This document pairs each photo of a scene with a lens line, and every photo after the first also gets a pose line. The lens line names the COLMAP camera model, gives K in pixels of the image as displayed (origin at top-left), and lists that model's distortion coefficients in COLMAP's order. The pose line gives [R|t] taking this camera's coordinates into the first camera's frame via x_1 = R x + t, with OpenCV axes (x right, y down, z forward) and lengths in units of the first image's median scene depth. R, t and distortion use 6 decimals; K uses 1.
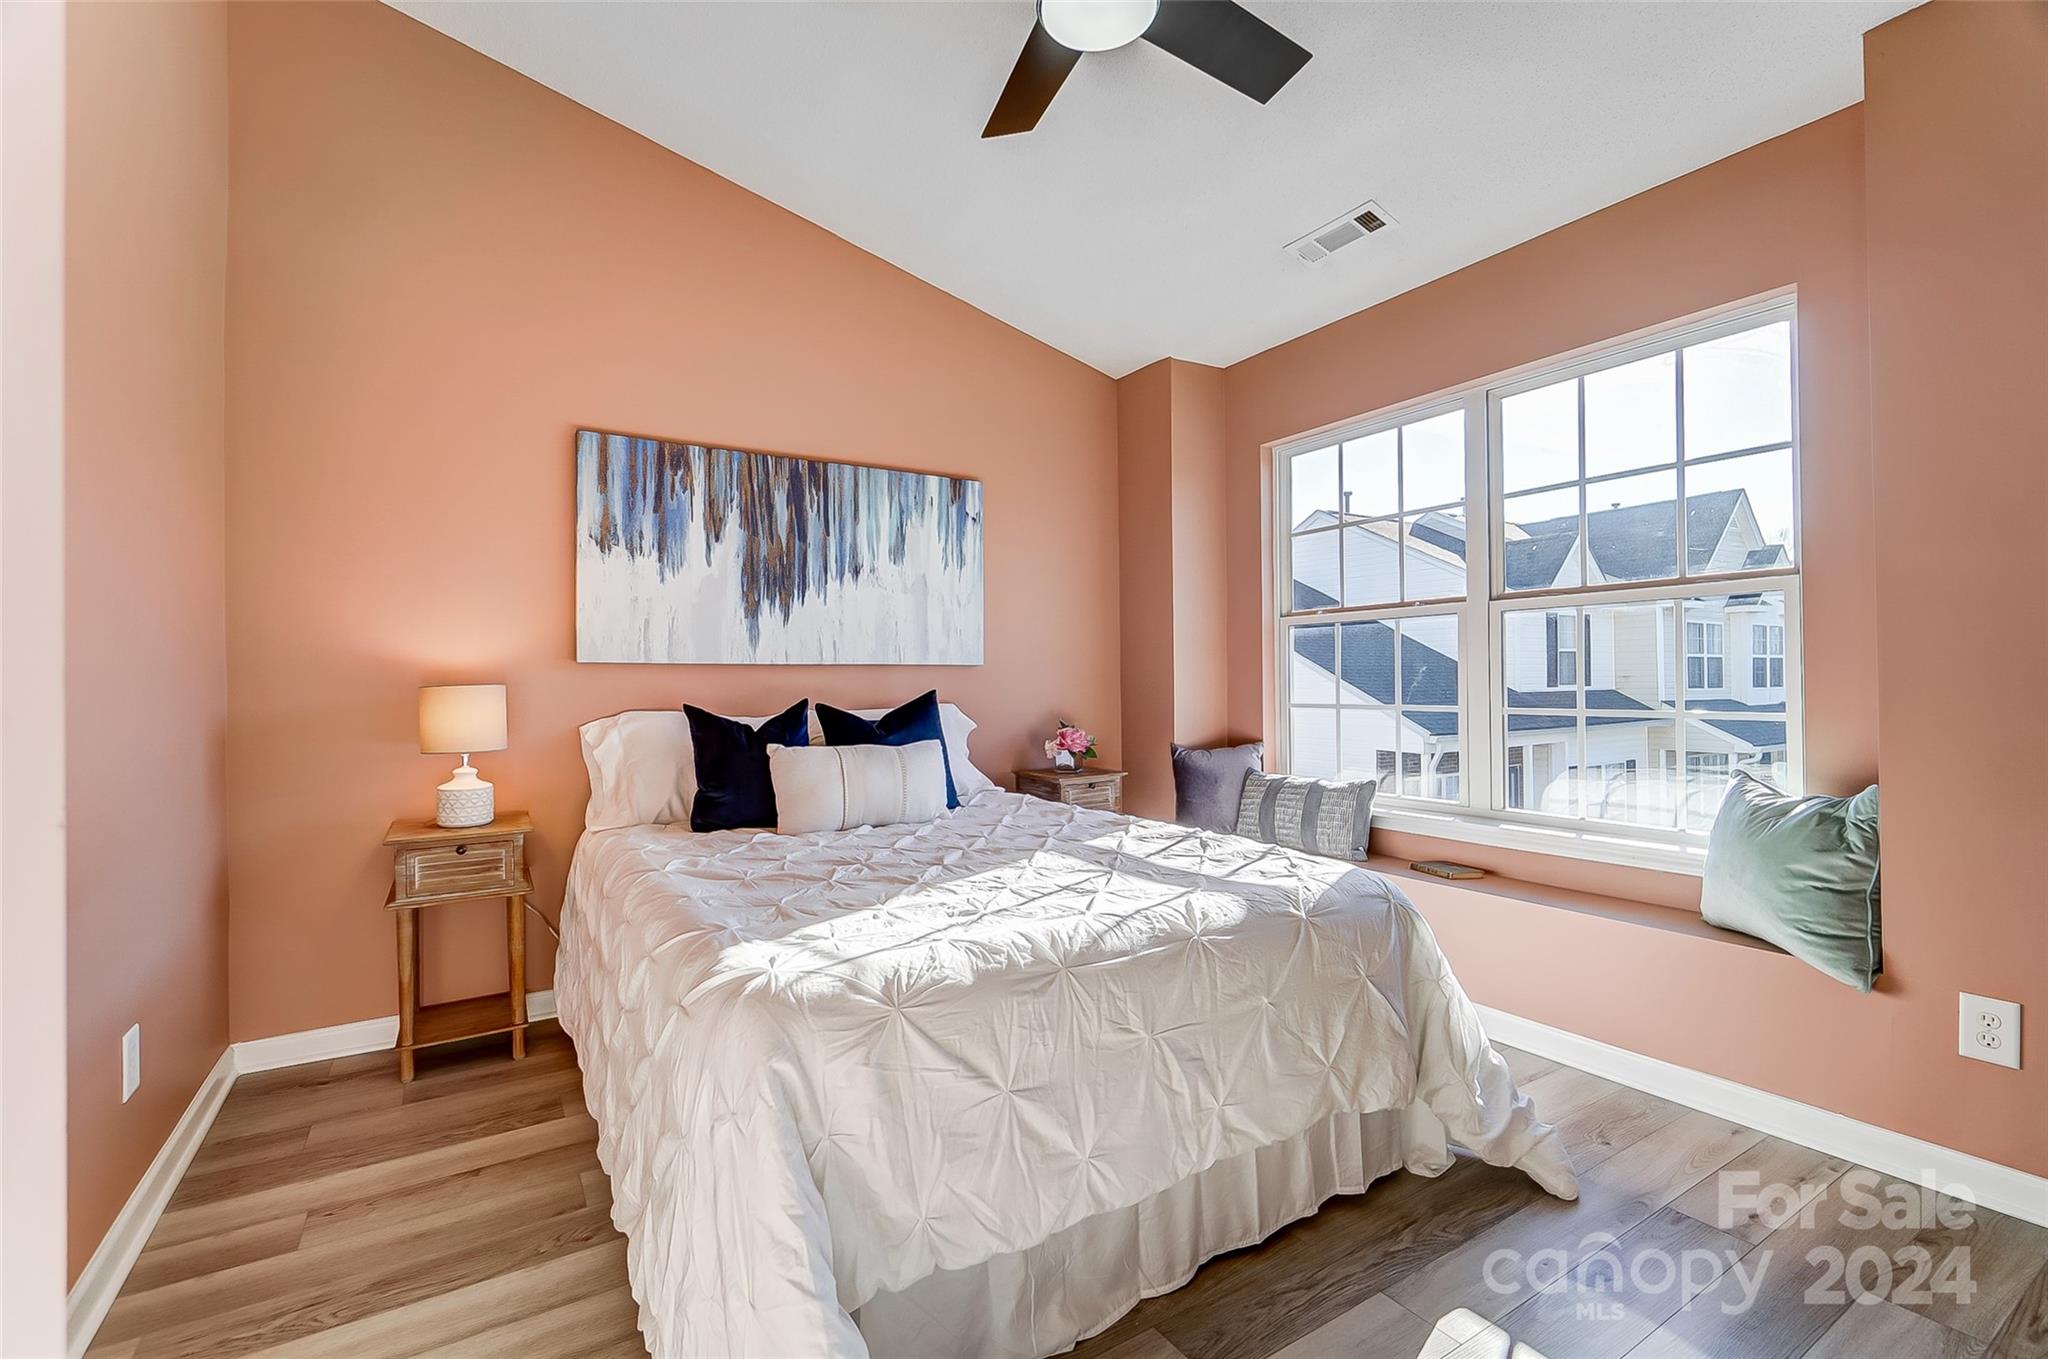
lens RADIAL K [[910.6, 0, 1024.0], [0, 910.6, 679.5], [0, 0, 1]] dist [-0.000680, -0.000060]
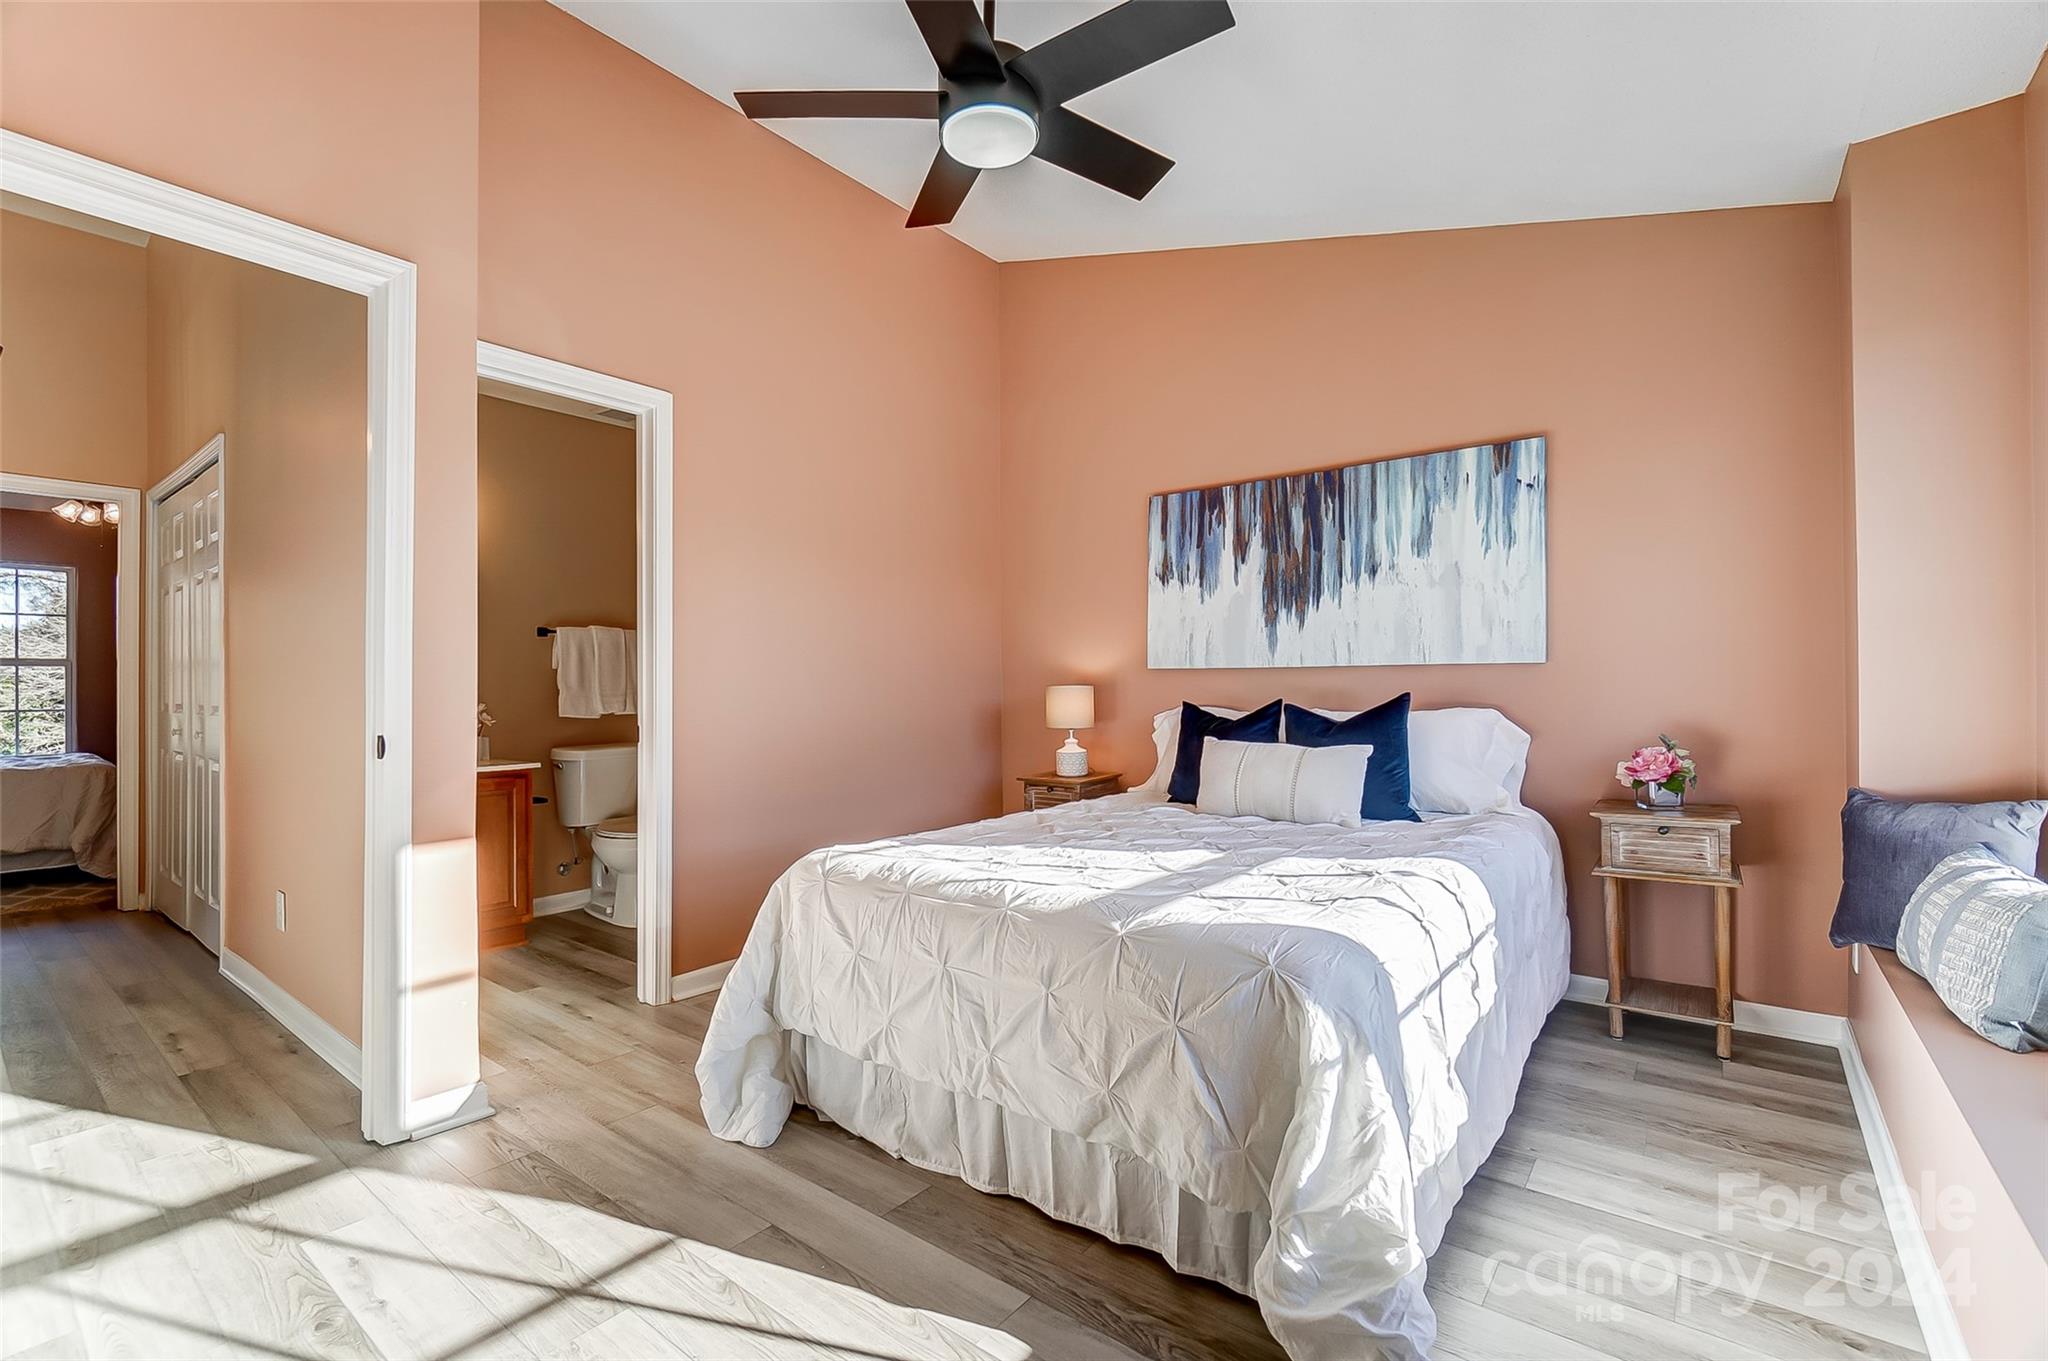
lens RADIAL K [[902.0, 0, 992.9], [0, 902.0, 691.2], [0, 0, 1]] dist [-0.001045, -0.000269]
pose [[0.314605, 0.010668, -0.949163, 0.636443], [0.004892, 0.999905, 0.012860, -0.003477], [0.949210, -0.008690, 0.314523, 0.316404]]
